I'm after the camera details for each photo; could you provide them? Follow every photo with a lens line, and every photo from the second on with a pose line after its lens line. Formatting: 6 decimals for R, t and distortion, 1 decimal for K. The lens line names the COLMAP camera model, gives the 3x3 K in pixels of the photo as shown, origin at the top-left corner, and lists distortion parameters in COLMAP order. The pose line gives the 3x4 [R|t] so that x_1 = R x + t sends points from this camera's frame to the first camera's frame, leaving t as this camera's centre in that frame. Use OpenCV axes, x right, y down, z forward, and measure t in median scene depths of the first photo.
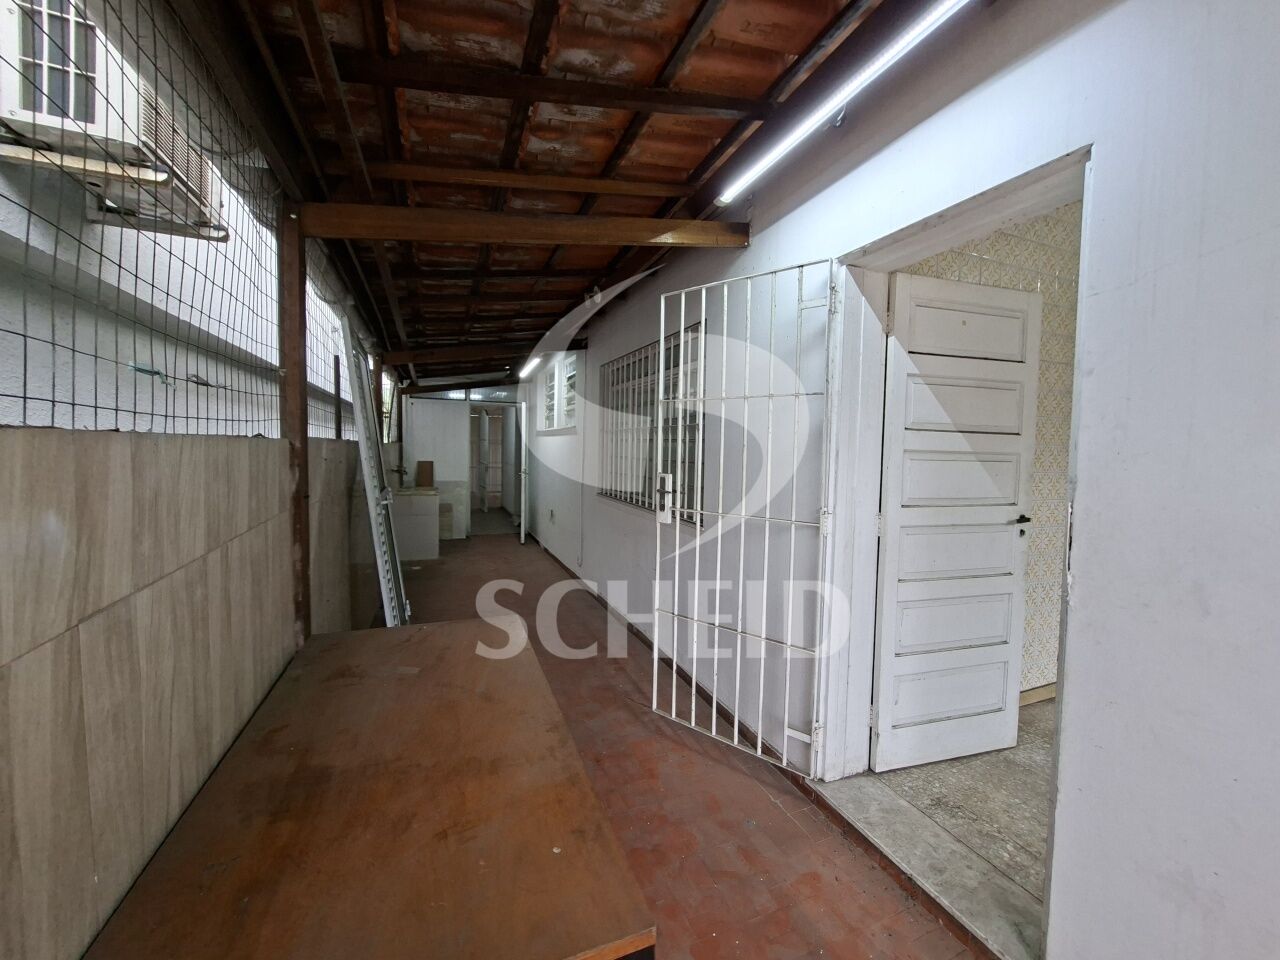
lens RADIAL K [[504.6, 0, 642.4], [0, 504.6, 471.6], [0, 0, 1]] dist [-0.006482, 0.000164]
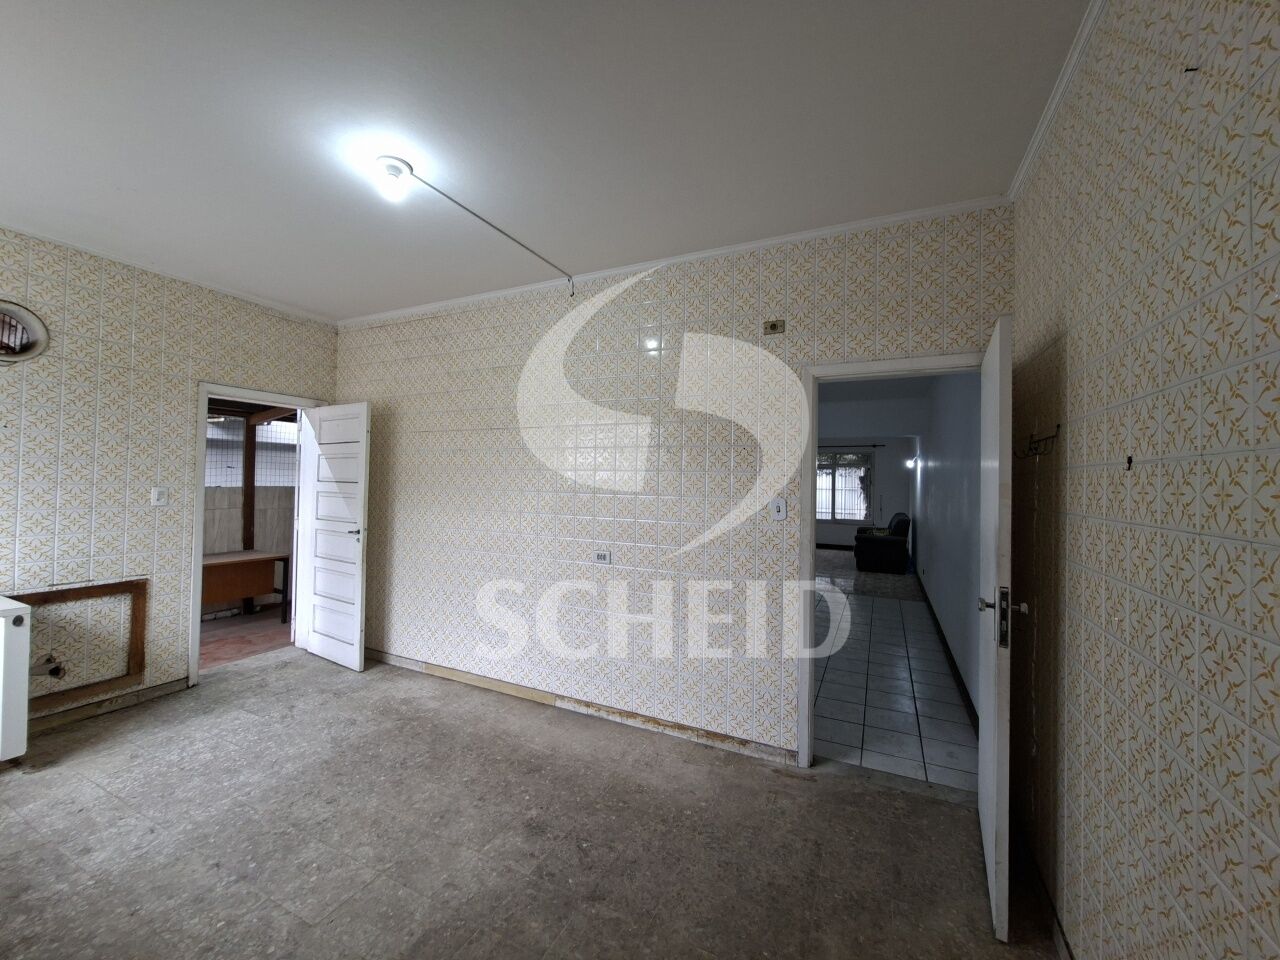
lens RADIAL K [[501.7, 0, 642.3], [0, 501.7, 472.9], [0, 0, 1]] dist [-0.004440, 0.000109]
pose [[0.665372, -0.025133, -0.746089, 2.844606], [-0.036473, 0.997145, -0.066118, -0.030042], [0.745620, 0.071205, 0.662556, 0.612988]]
